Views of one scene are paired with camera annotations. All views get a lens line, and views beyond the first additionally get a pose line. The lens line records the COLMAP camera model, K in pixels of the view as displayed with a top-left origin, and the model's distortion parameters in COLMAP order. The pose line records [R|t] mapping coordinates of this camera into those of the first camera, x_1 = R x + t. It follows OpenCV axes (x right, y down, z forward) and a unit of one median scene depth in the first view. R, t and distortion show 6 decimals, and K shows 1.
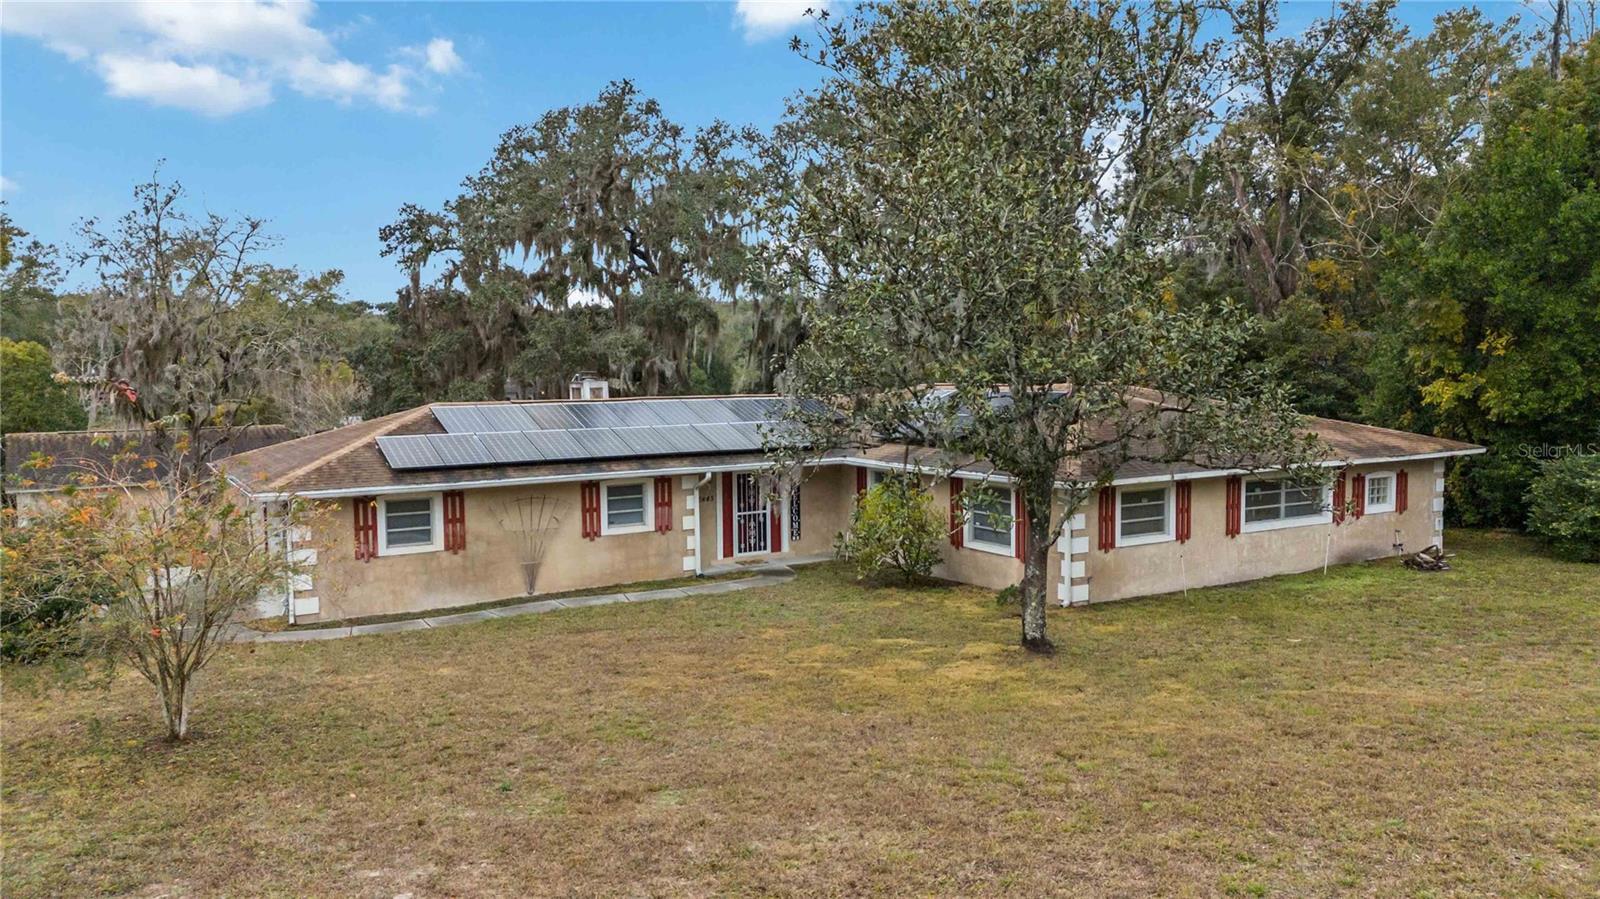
lens RADIAL K [[1144.0, 0, 799.1], [0, 1144.0, 451.8], [0, 0, 1]] dist [0.047318, -0.022714]
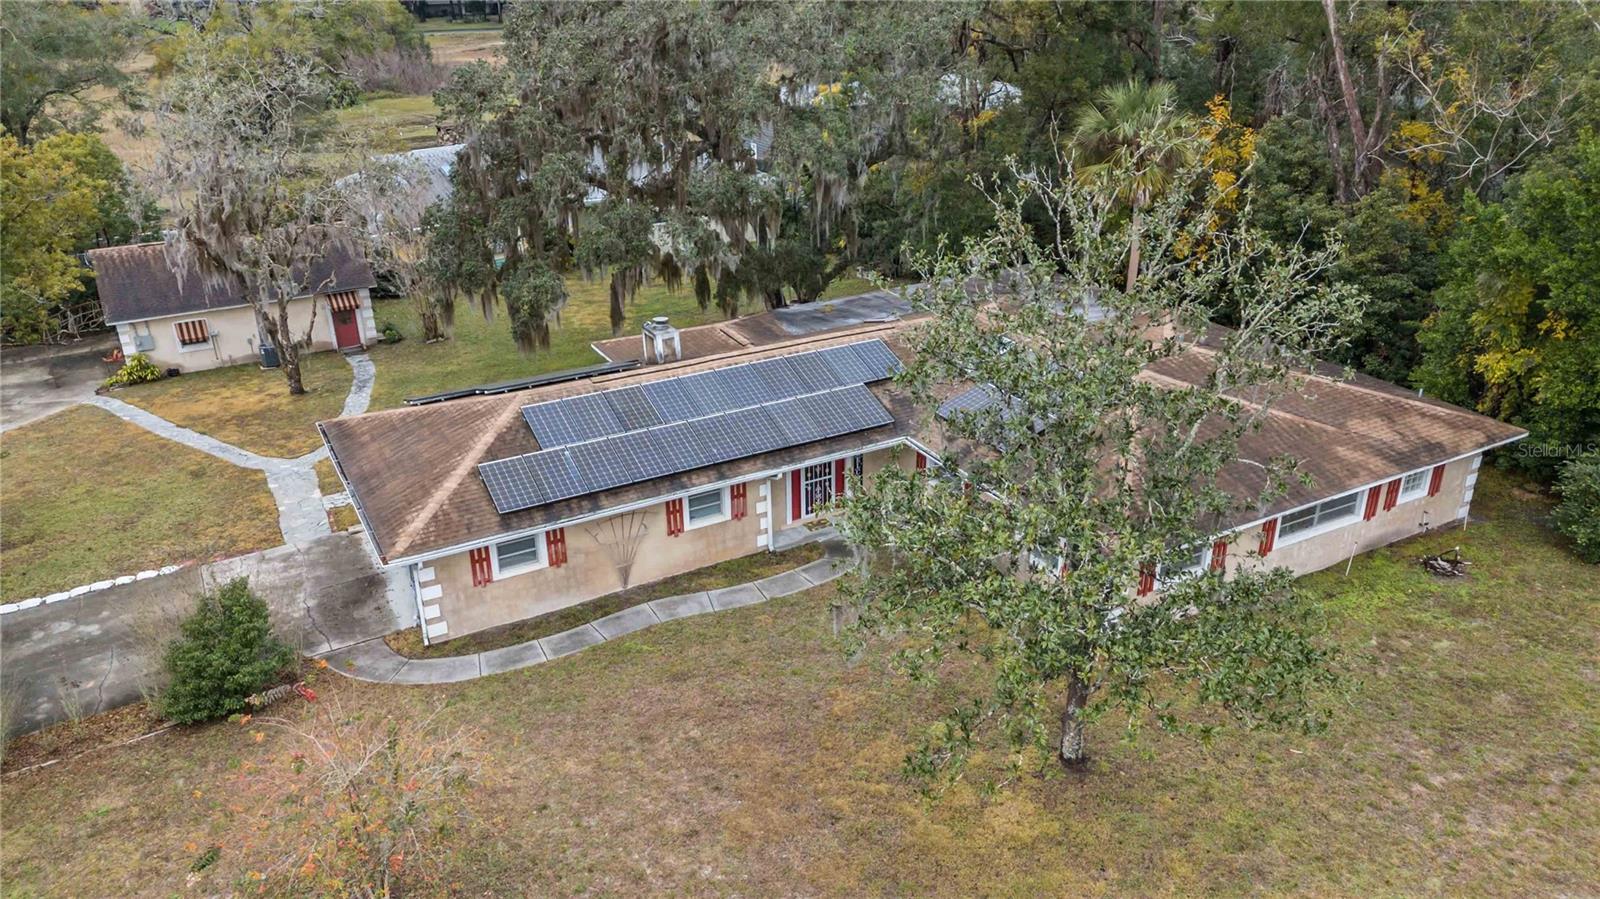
lens RADIAL K [[1144.0, 0, 800.4], [0, 1144.0, 455.5], [0, 0, 1]] dist [0.047318, -0.022714]
pose [[0.999126, 0.005986, -0.041360, -0.015298], [0.006968, 0.951970, 0.306111, -0.327857], [0.041206, -0.306131, 0.951097, -0.022235]]
